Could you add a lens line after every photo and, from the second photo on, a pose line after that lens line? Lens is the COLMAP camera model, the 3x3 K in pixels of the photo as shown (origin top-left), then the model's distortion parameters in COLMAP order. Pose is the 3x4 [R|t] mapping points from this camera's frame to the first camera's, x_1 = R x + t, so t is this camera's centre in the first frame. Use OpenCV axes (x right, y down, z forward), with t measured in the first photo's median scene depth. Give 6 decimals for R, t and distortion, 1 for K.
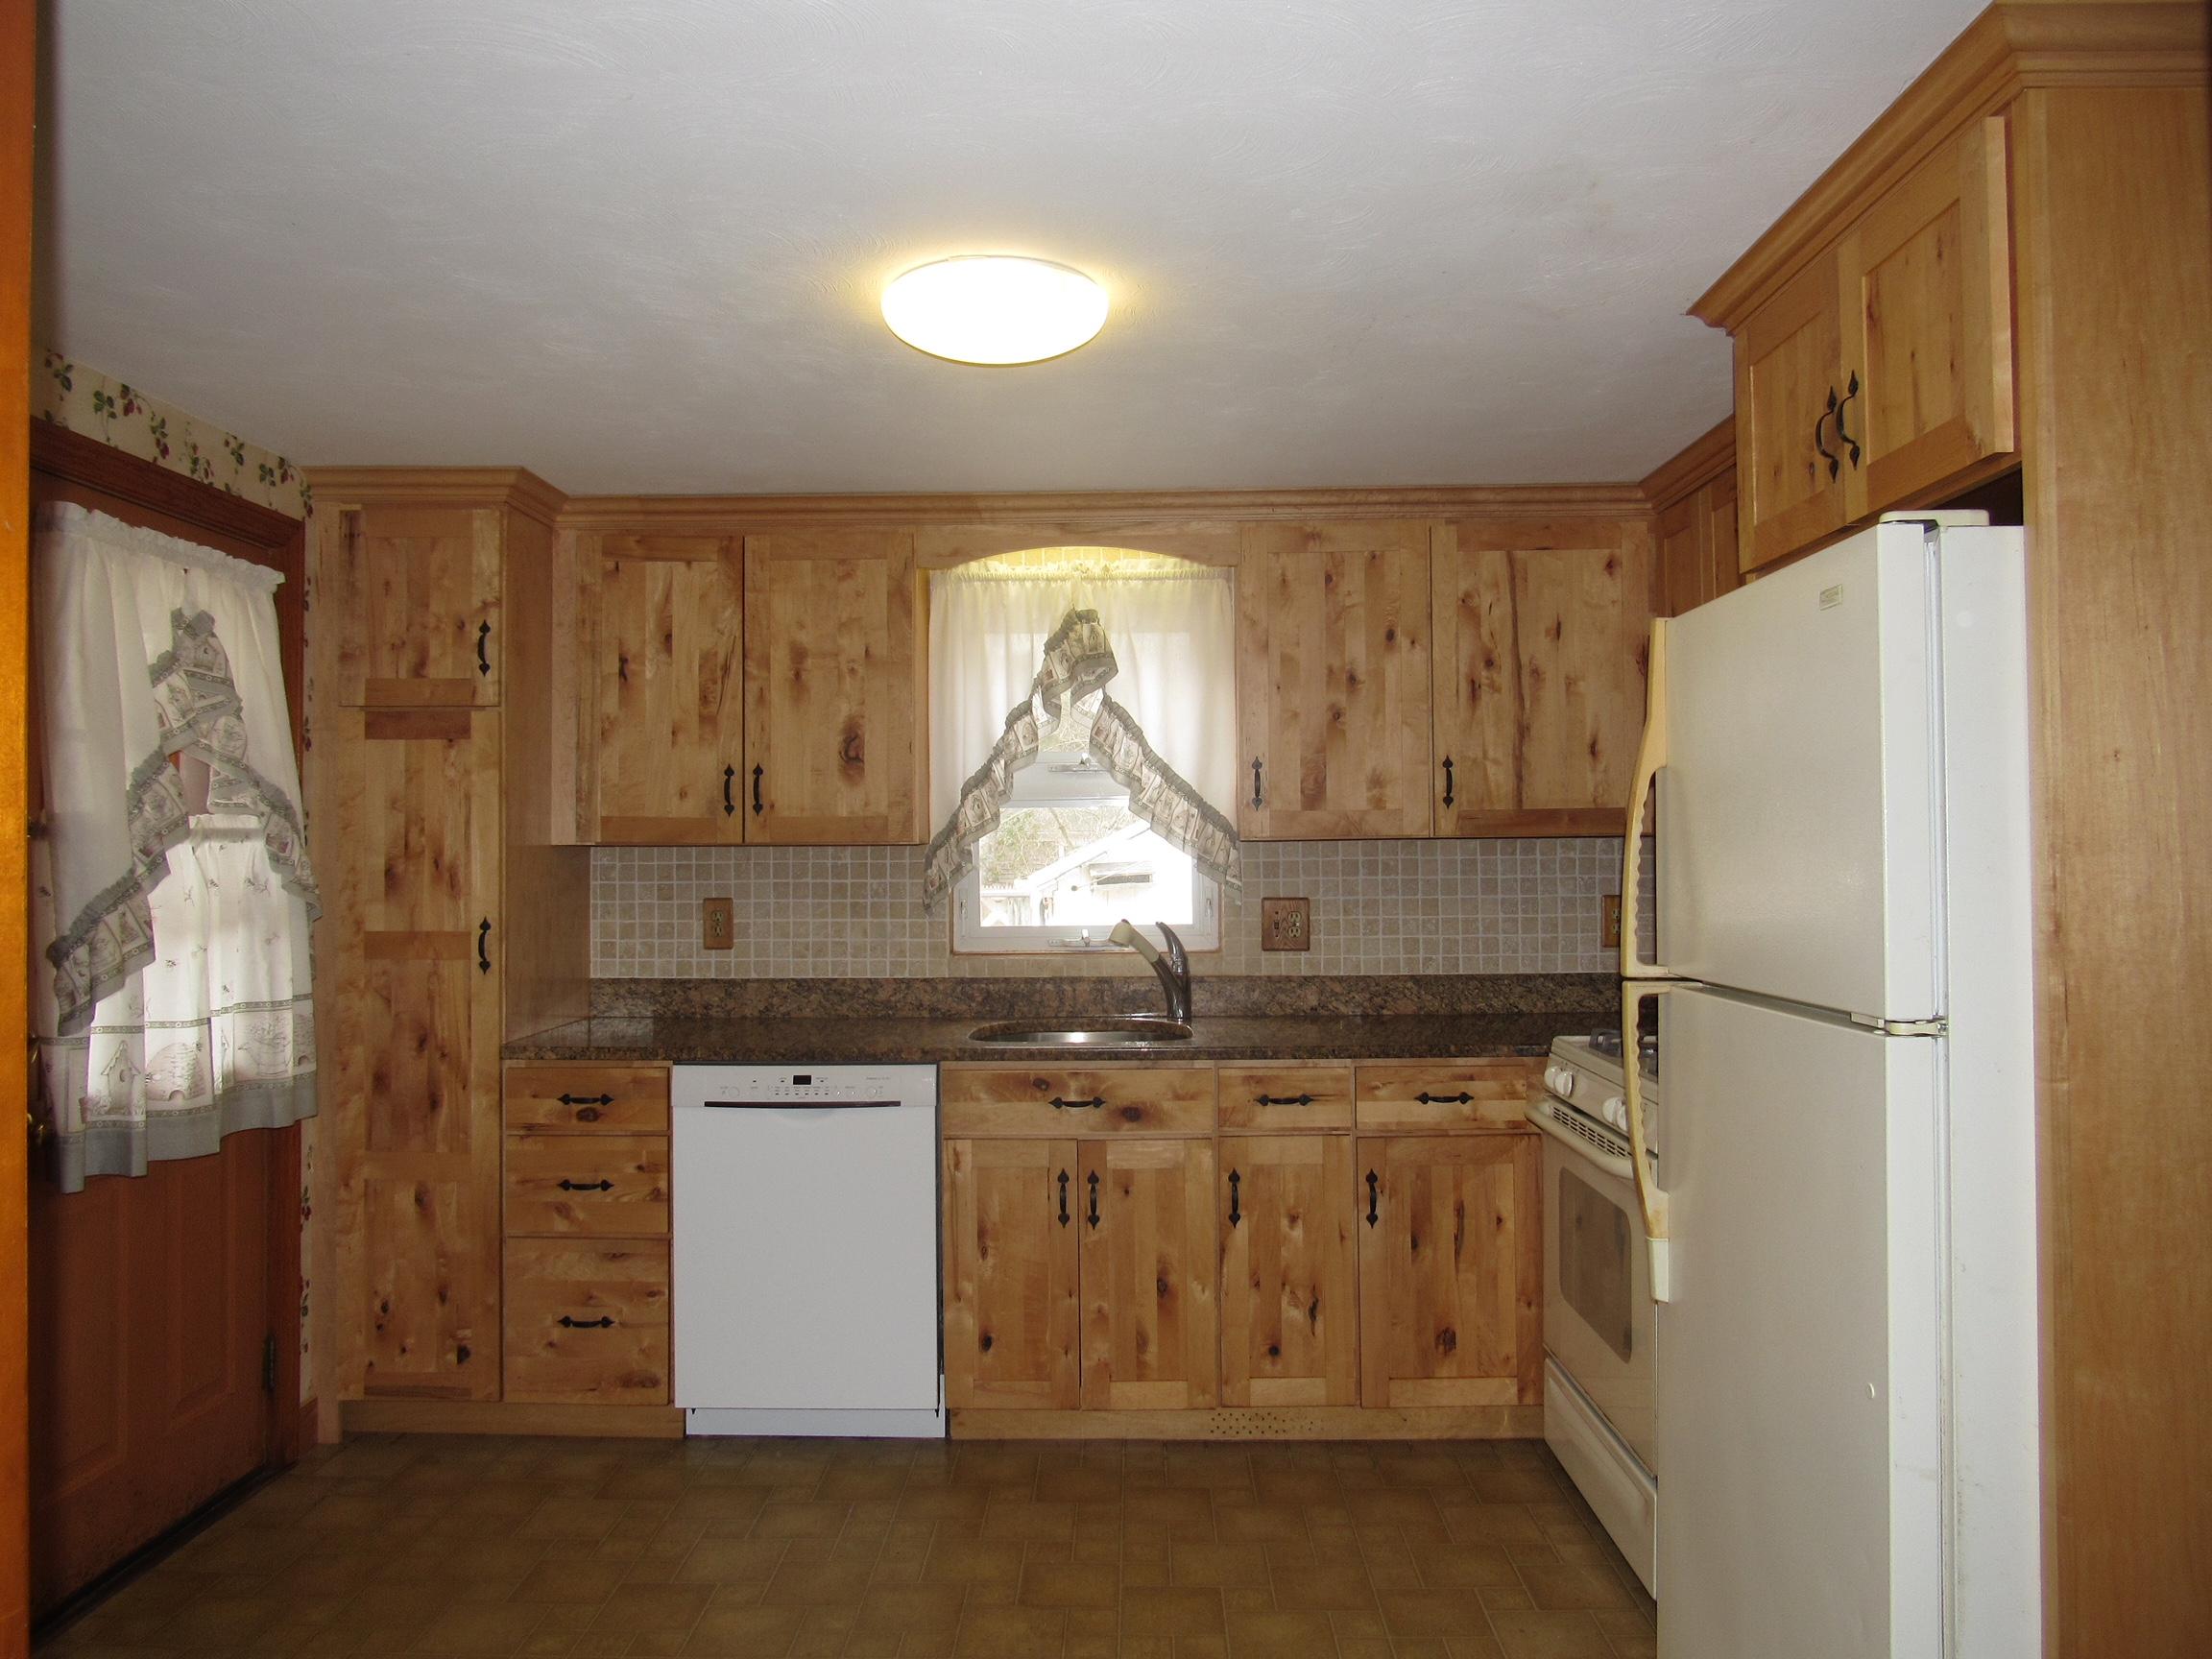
lens RADIAL K [[1578.1, 0, 1101.2], [0, 1578.1, 836.0], [0, 0, 1]] dist [-0.020164, -0.000268]
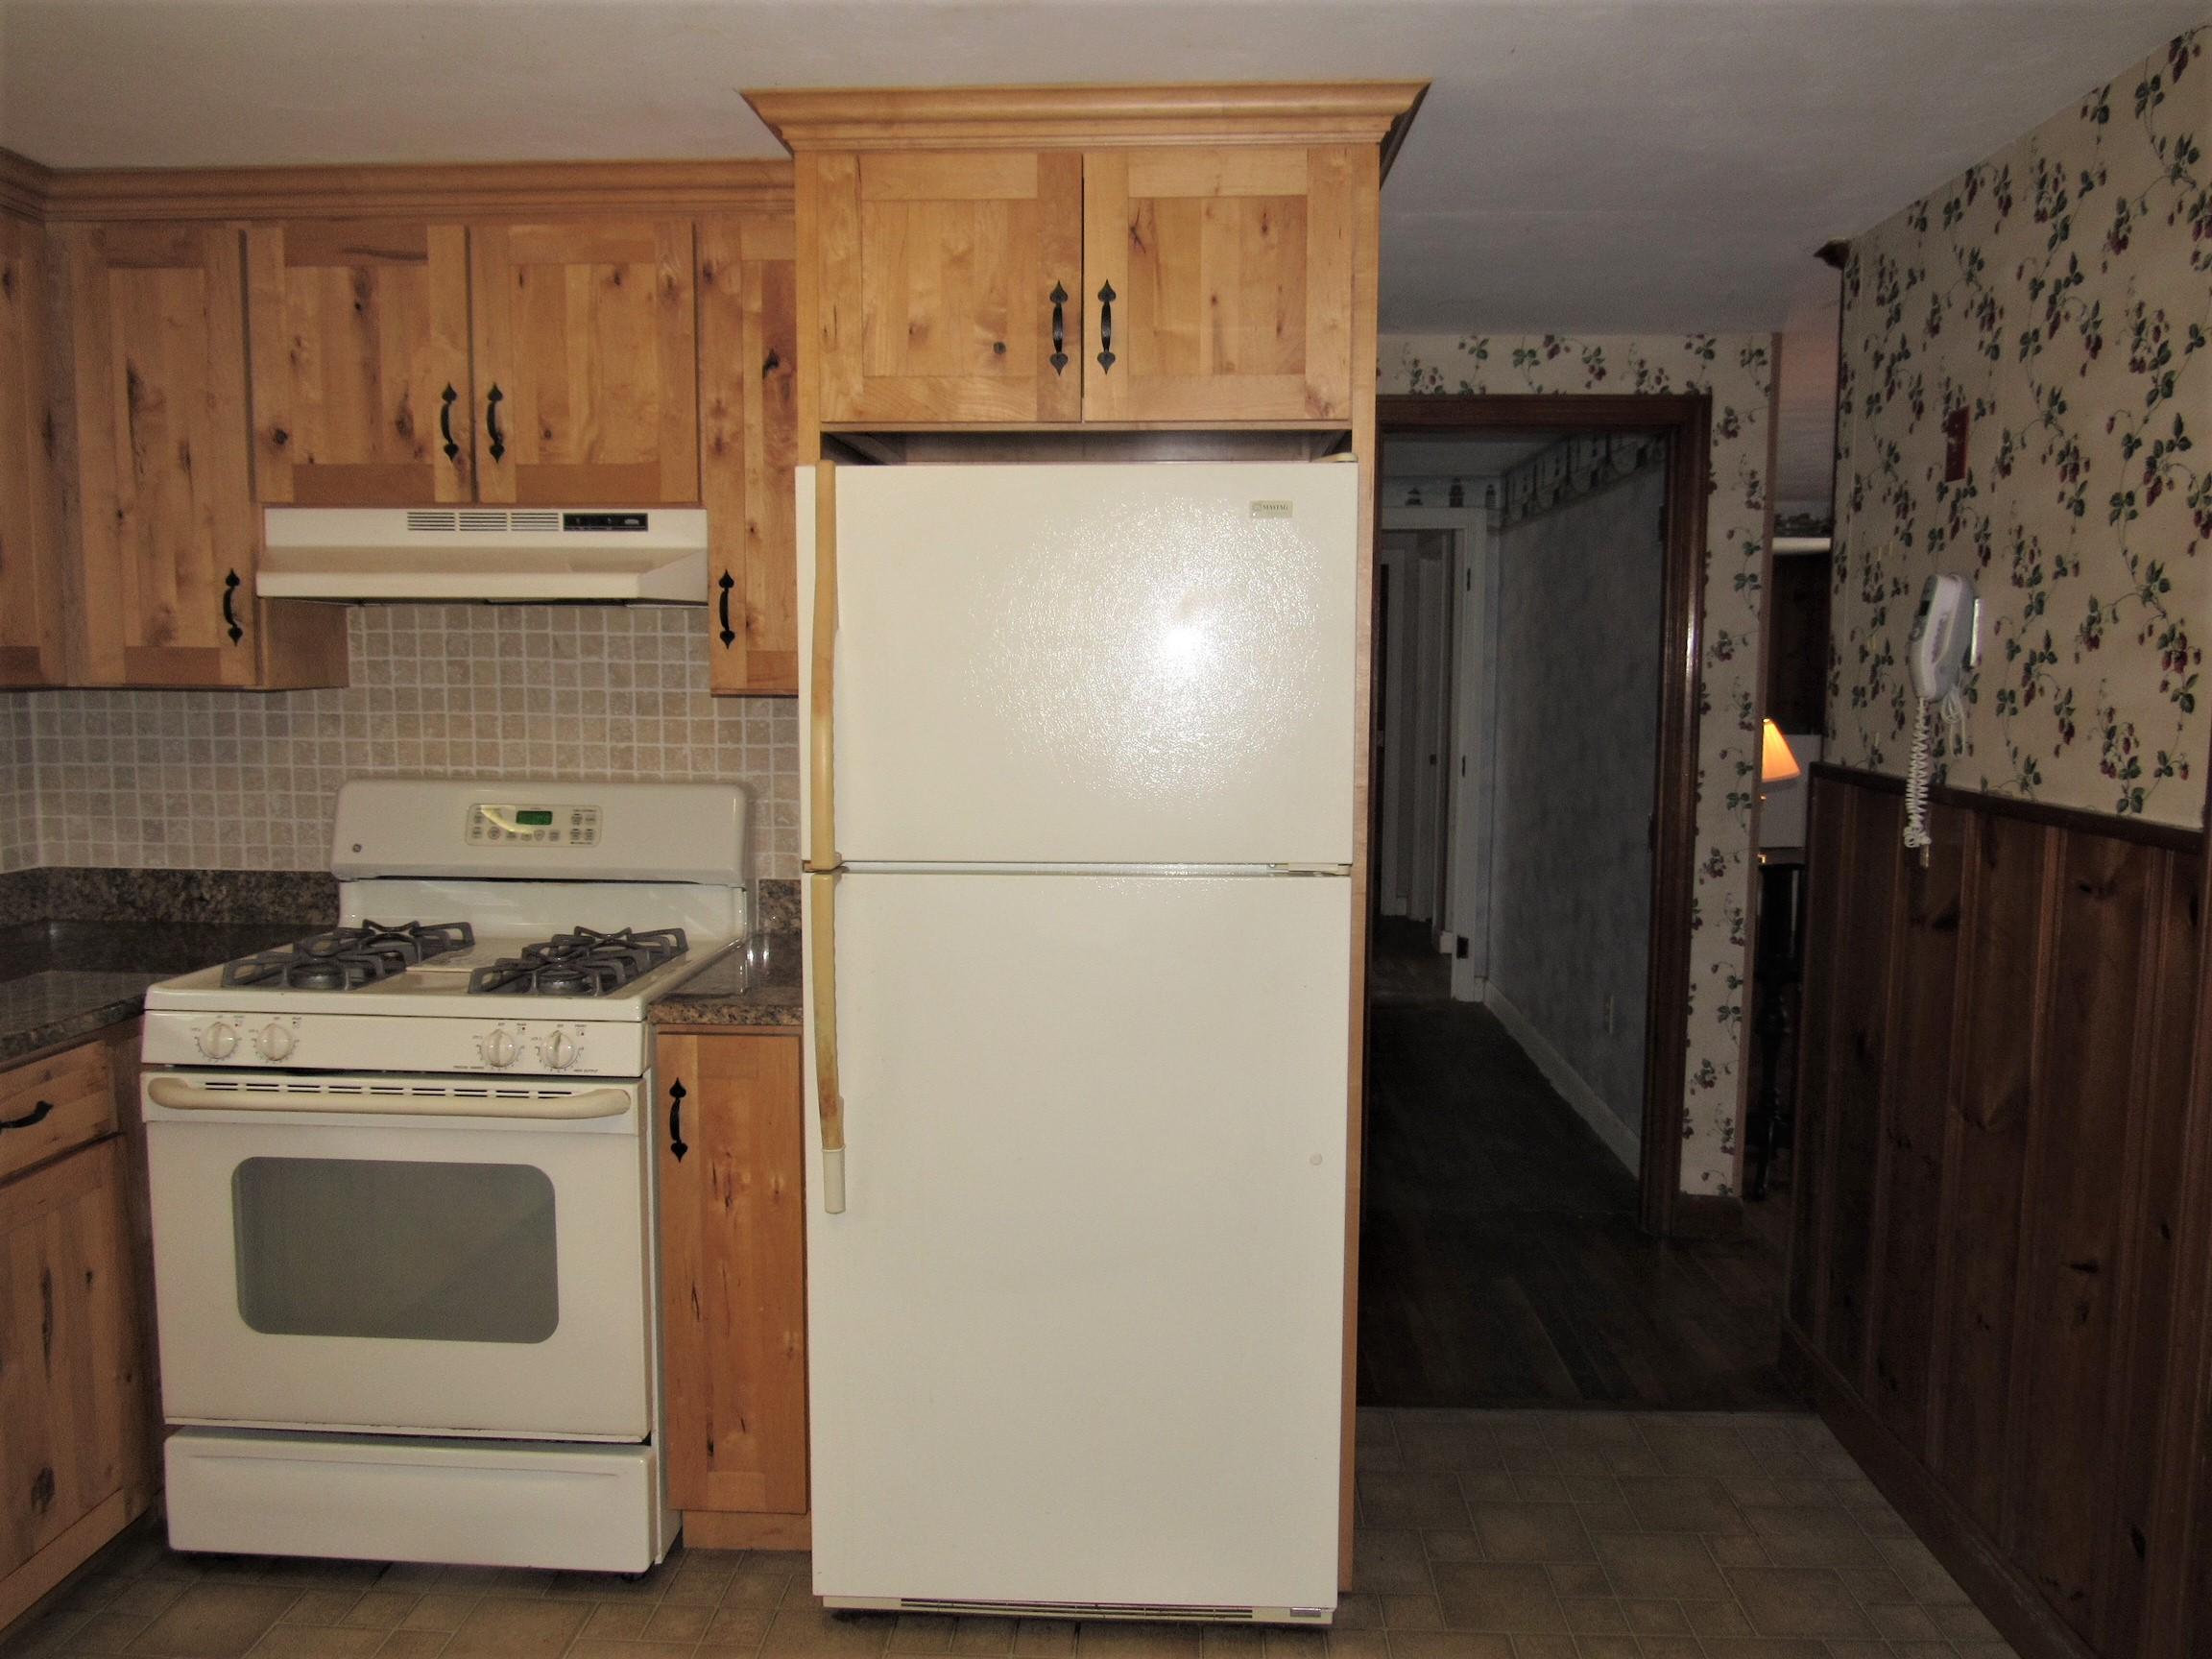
lens RADIAL K [[1578.1, 0, 1101.2], [0, 1578.1, 836.0], [0, 0, 1]] dist [-0.020164, -0.000268]
pose [[0.034717, -0.093045, 0.995056, -0.333537], [-0.022711, 0.995326, 0.093863, -0.010579], [-0.999139, -0.025857, 0.032442, 0.505451]]
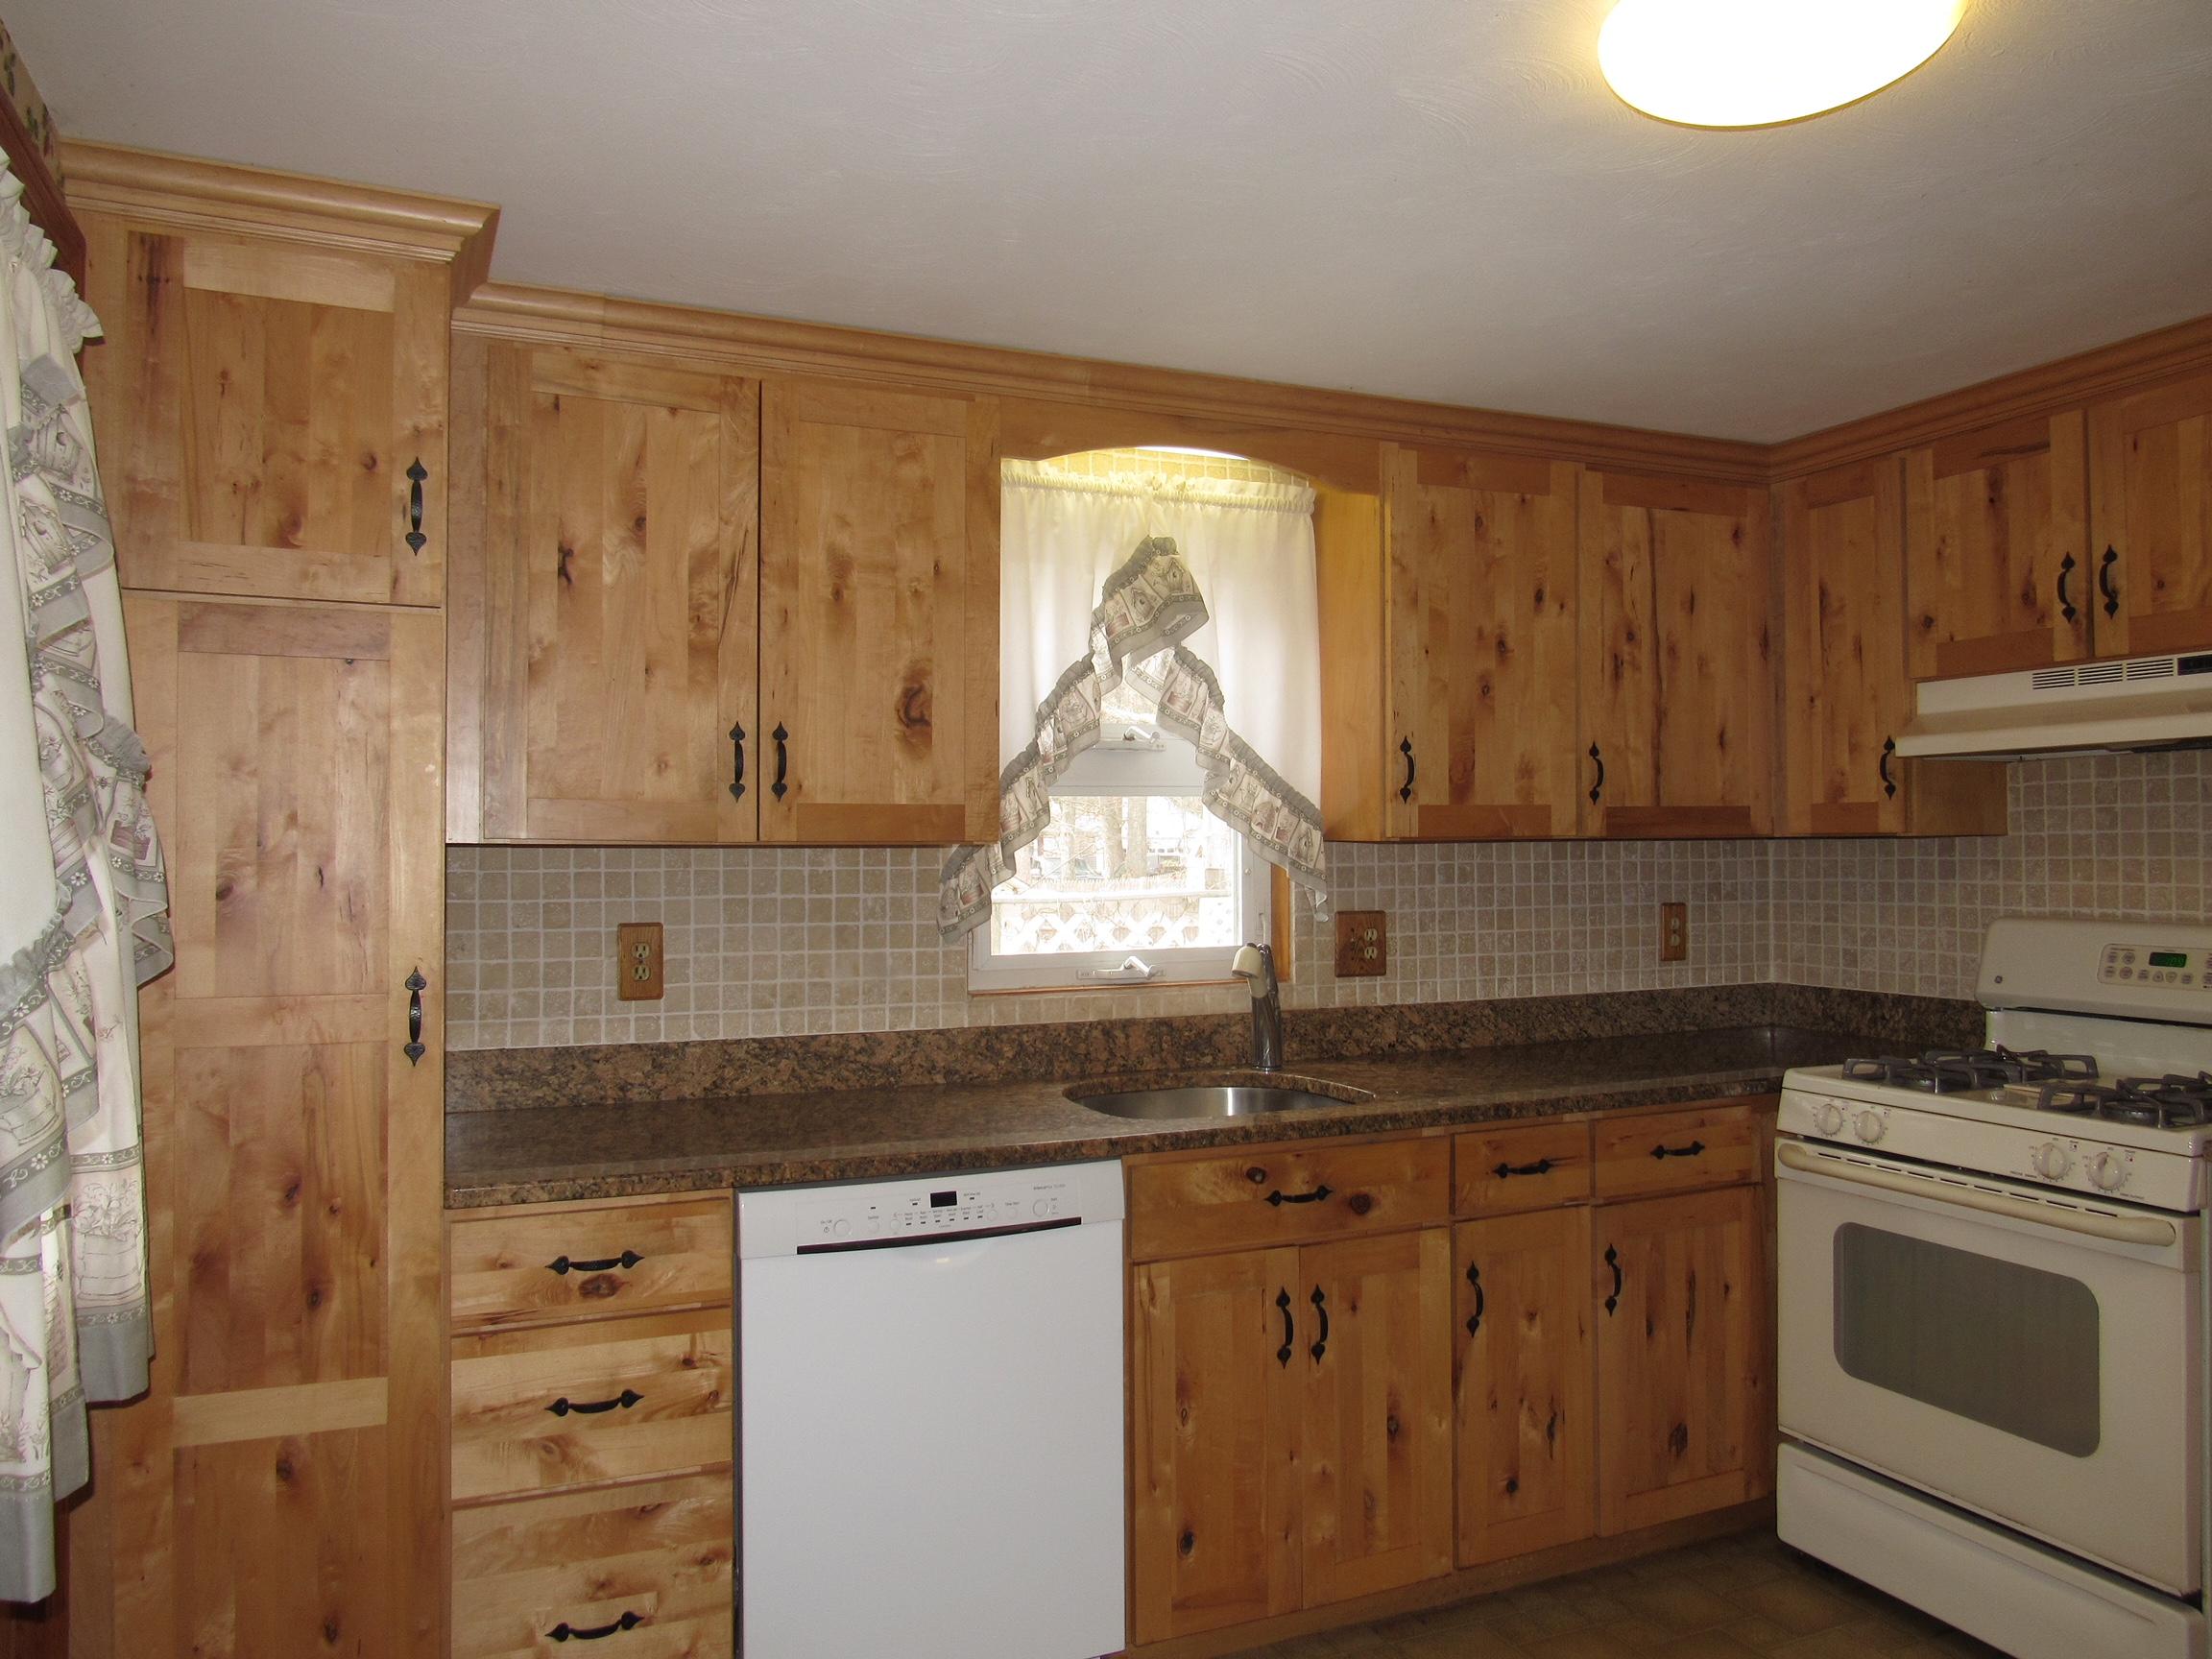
lens RADIAL K [[1578.1, 0, 1101.2], [0, 1578.1, 836.0], [0, 0, 1]] dist [-0.020164, -0.000268]
pose [[0.908218, 0.005705, 0.418458, -0.372212], [-0.006157, 0.999981, -0.000271, 0.001315], [-0.418452, -0.002331, 0.908236, 0.335592]]
